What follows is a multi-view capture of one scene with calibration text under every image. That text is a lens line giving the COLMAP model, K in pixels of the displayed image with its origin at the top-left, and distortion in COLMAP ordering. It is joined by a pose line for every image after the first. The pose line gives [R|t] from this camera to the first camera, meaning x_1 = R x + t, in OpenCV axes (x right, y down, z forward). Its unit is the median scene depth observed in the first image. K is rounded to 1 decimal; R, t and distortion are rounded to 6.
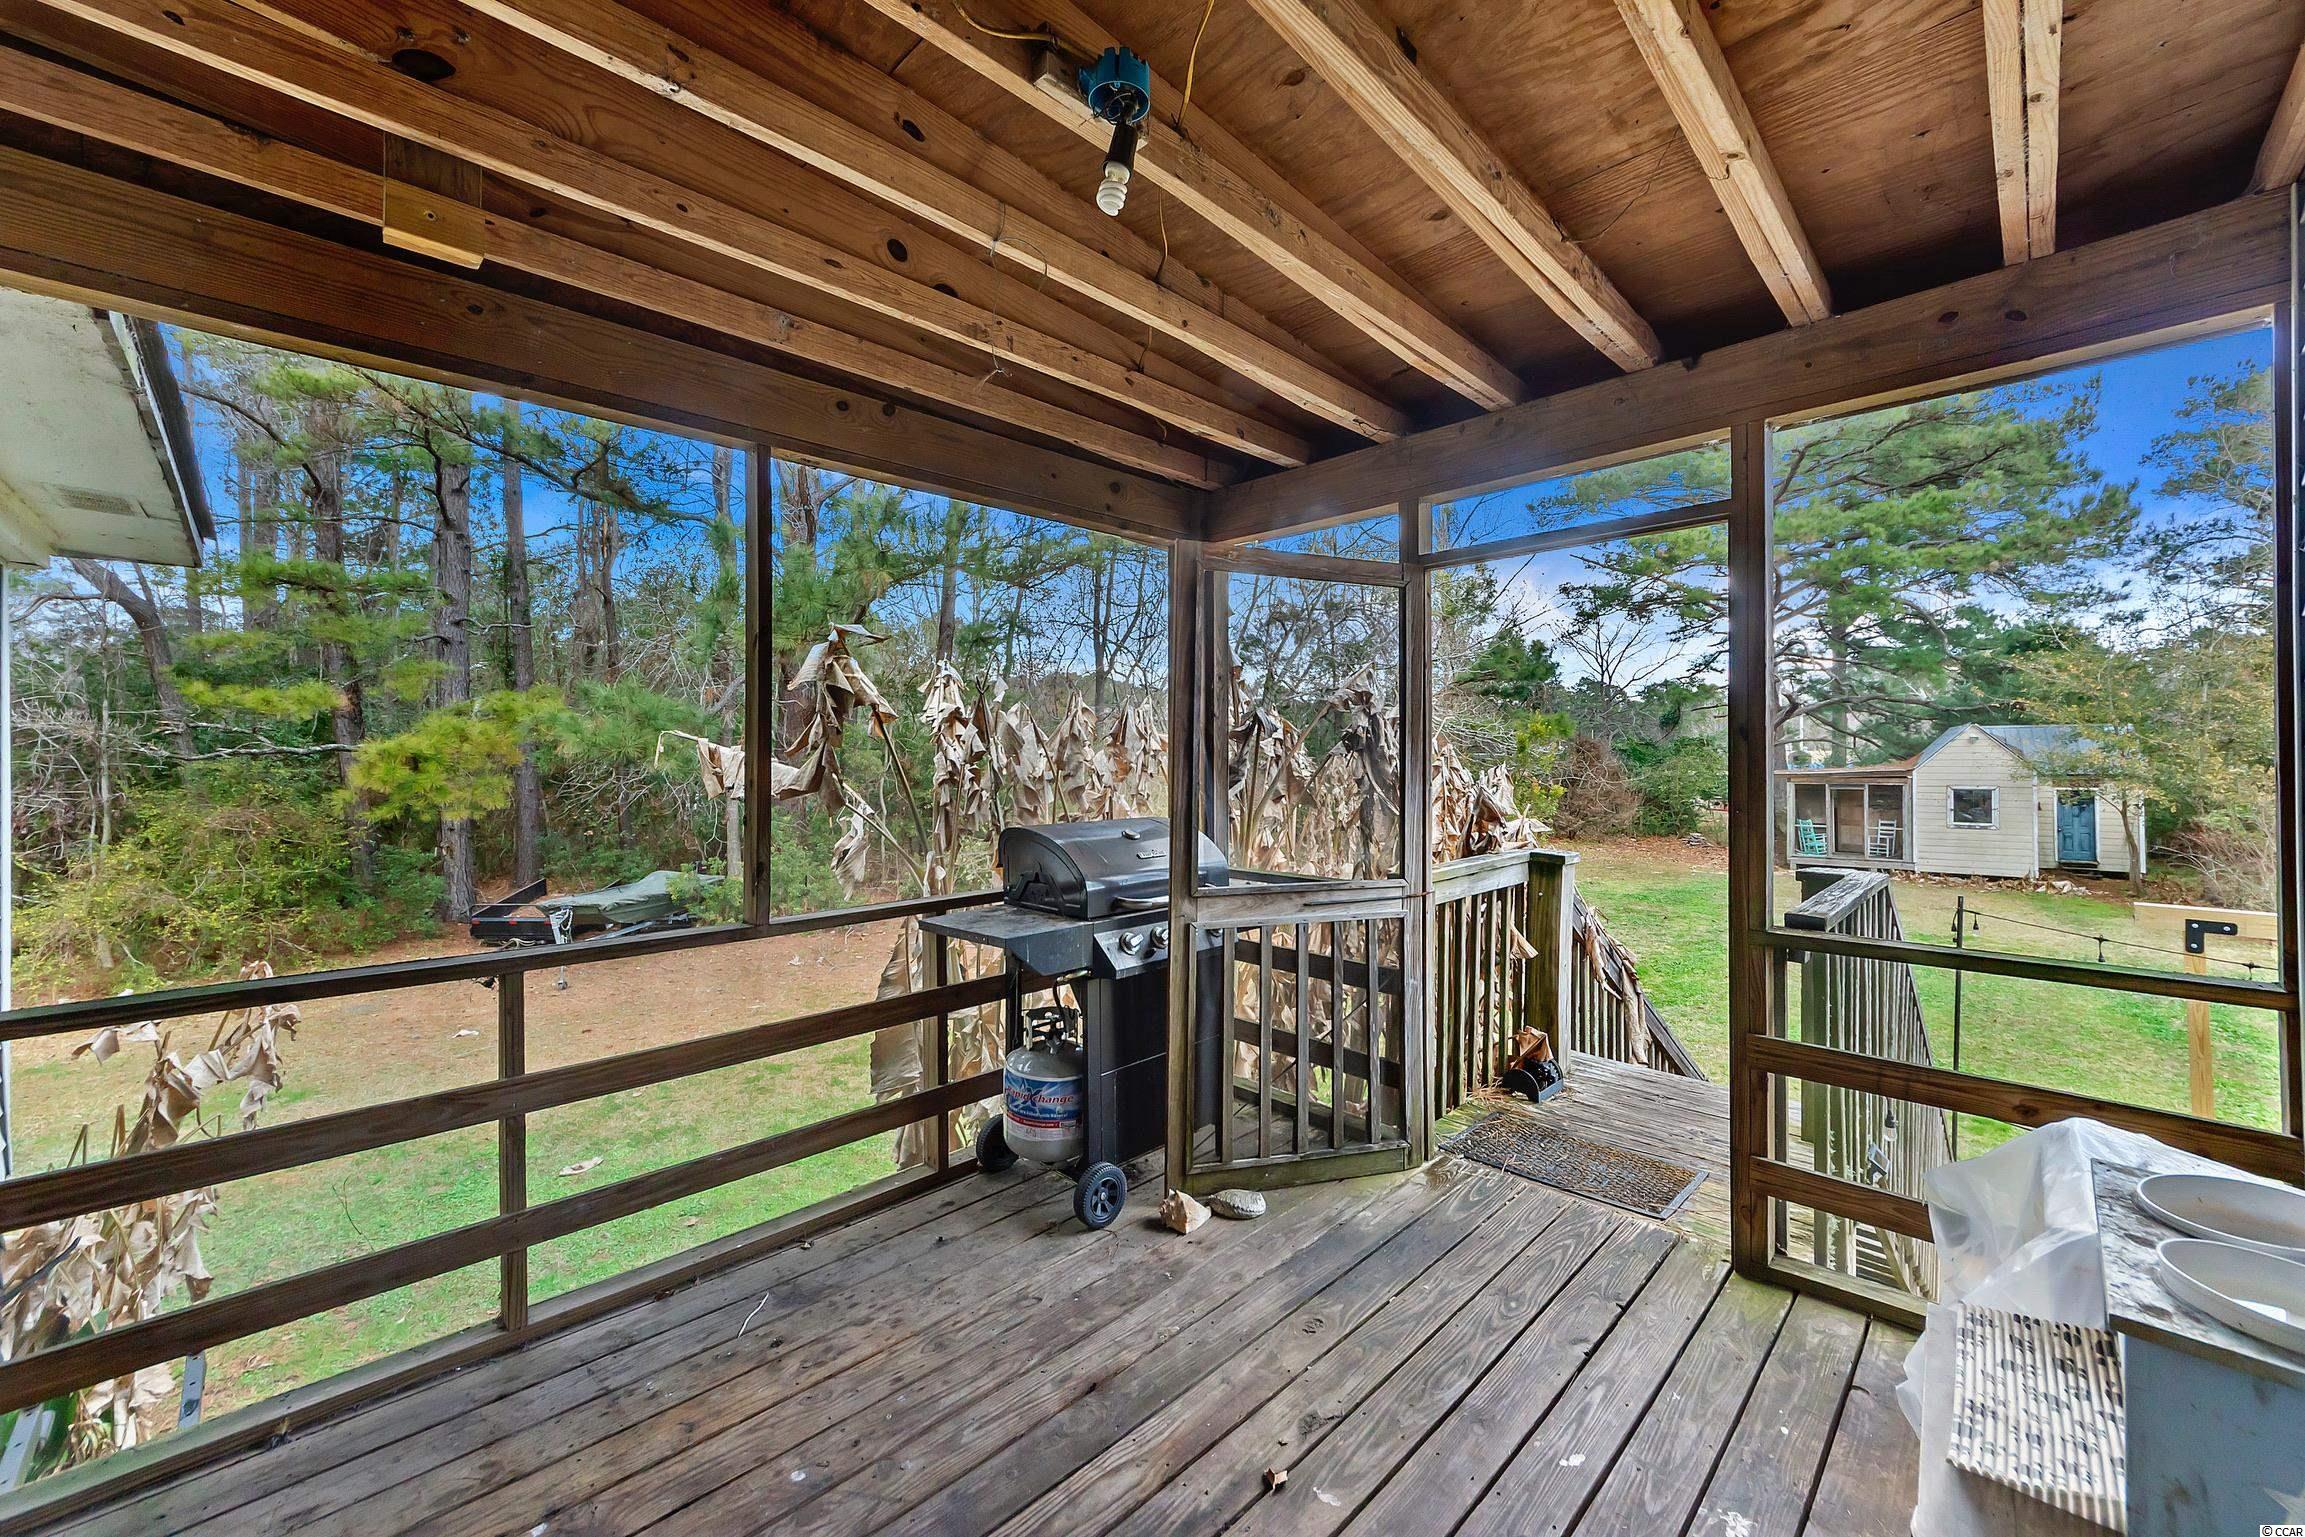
lens RADIAL K [[894.7, 0, 1159.6], [0, 894.7, 765.3], [0, 0, 1]] dist [-0.003386, -0.000515]
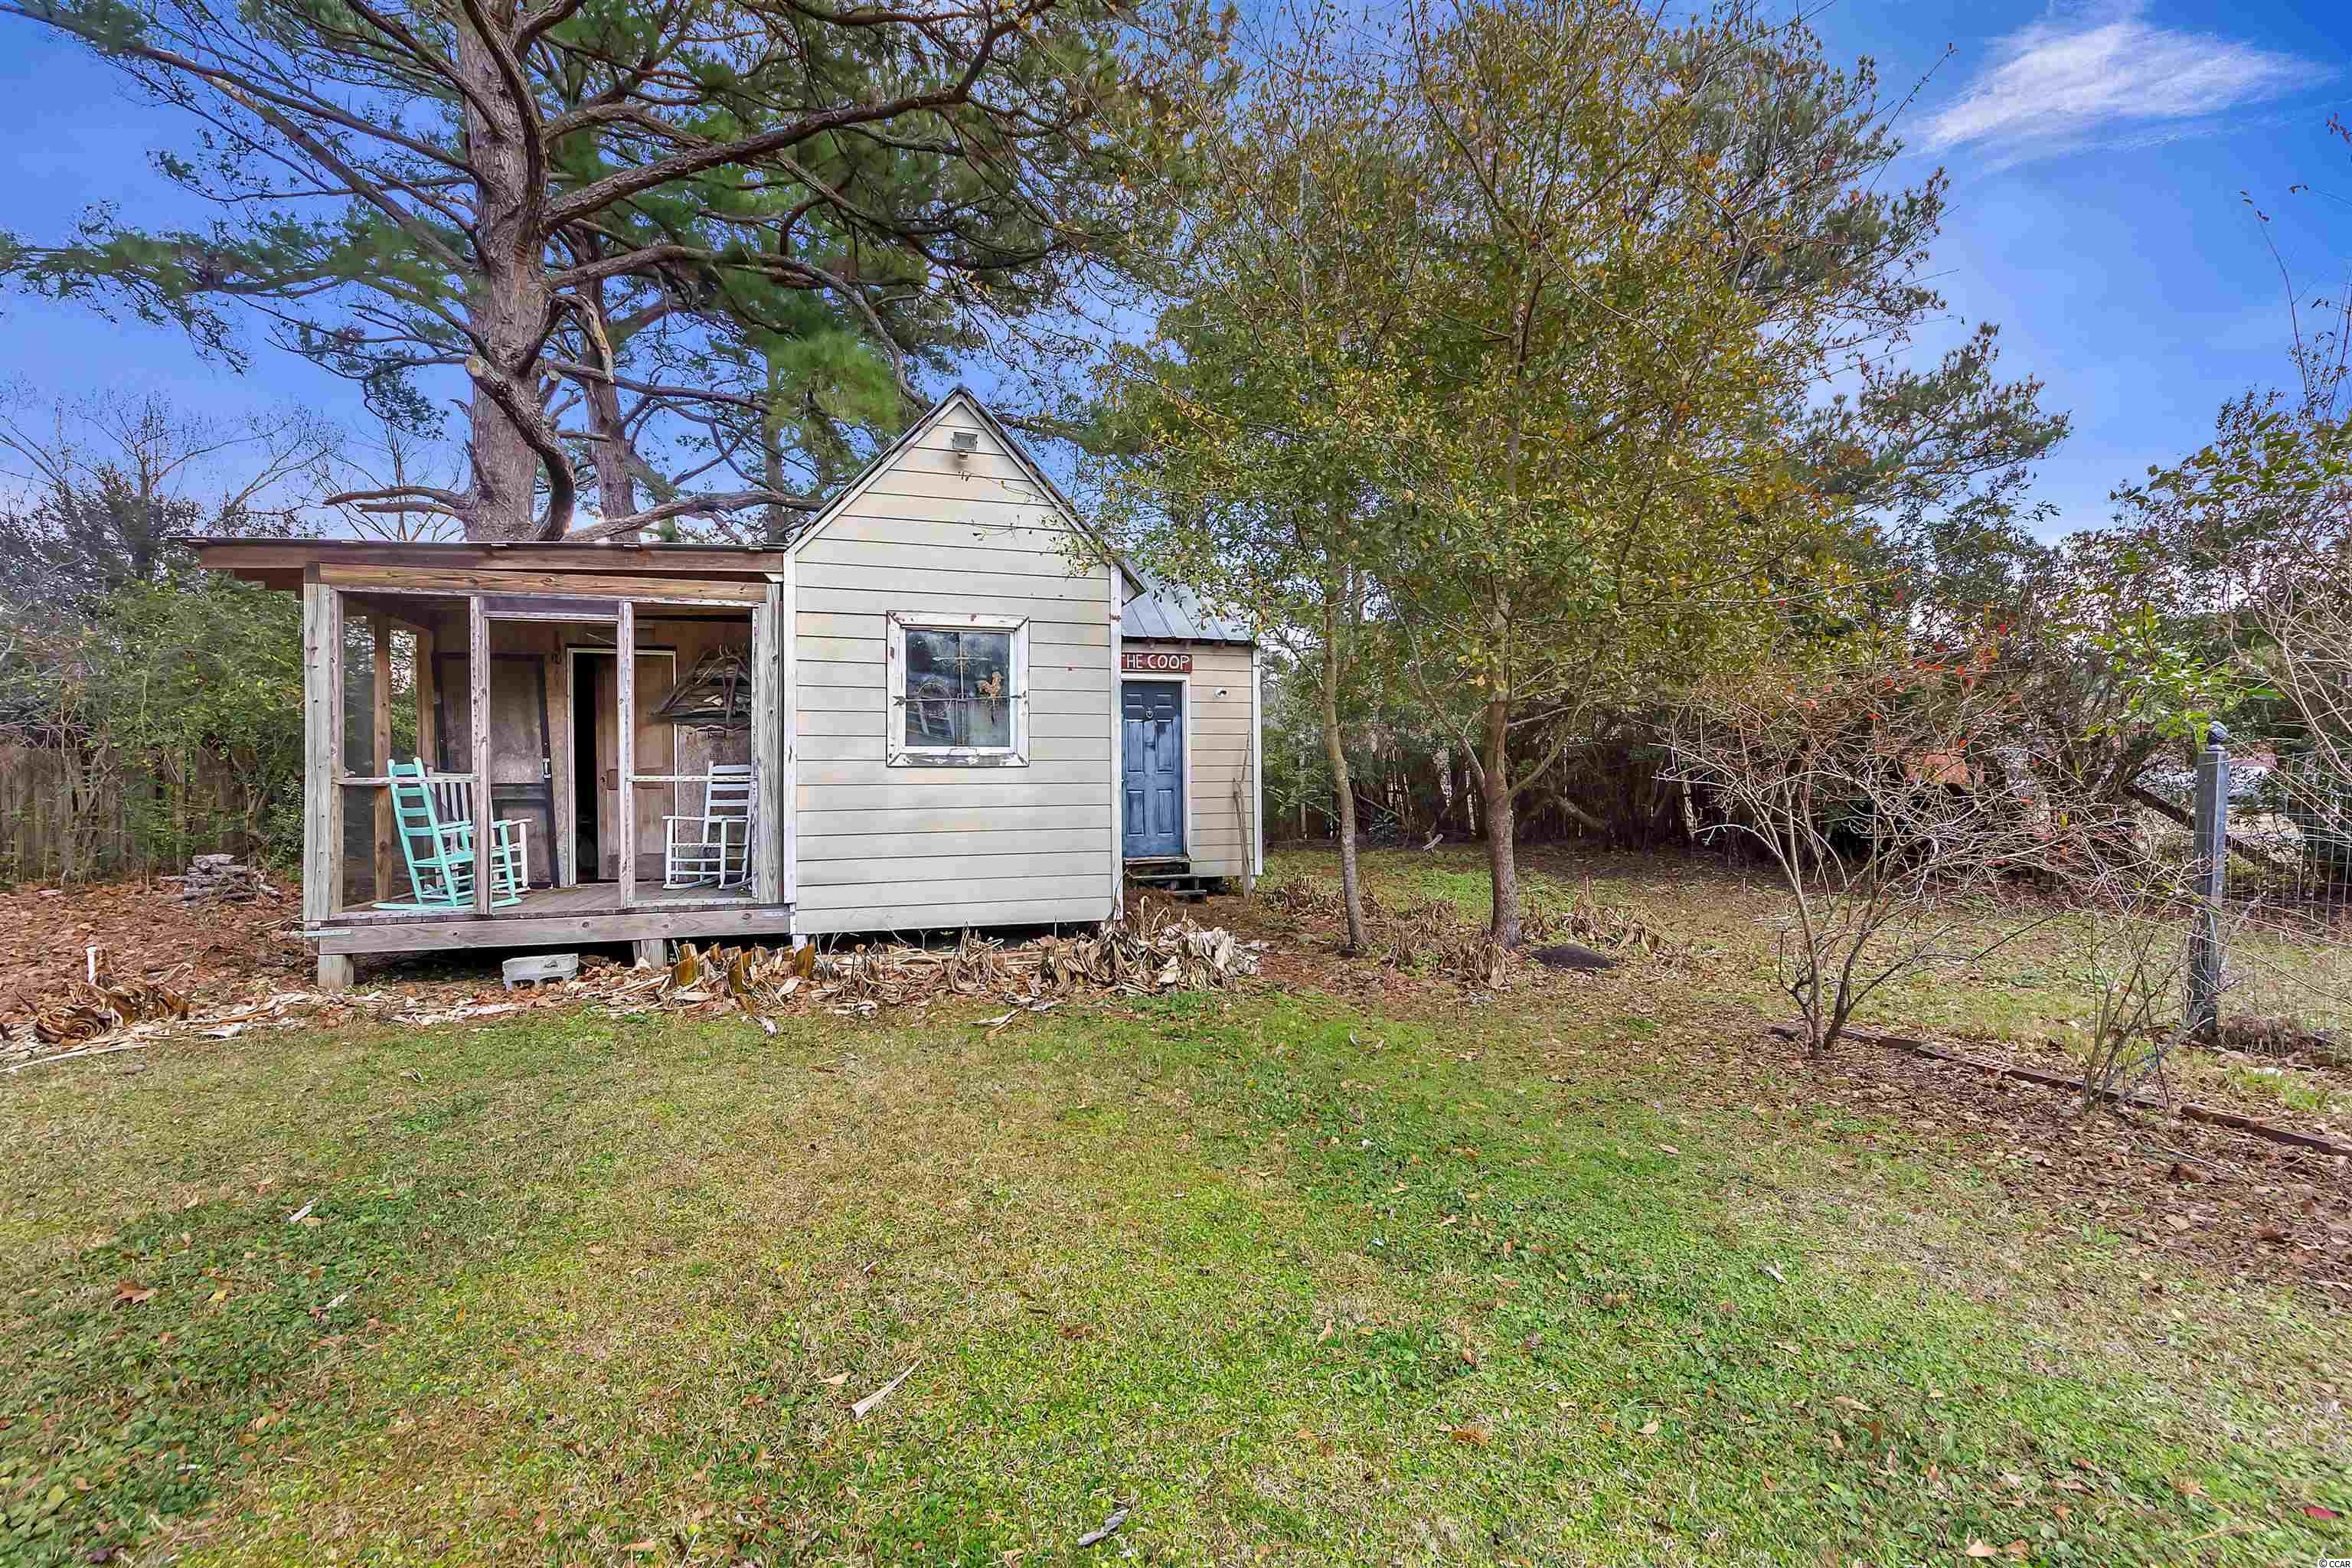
lens RADIAL K [[1028.0, 0, 1176.0], [0, 1028.0, 784.0], [0, 0, 1]] dist [-0.000790, -0.000079]
pose [[0.567641, 0.001179, 0.823275, 0.673795], [0.005550, 0.999971, -0.005259, 0.078549], [-0.823258, 0.007555, 0.567618, 0.747590]]
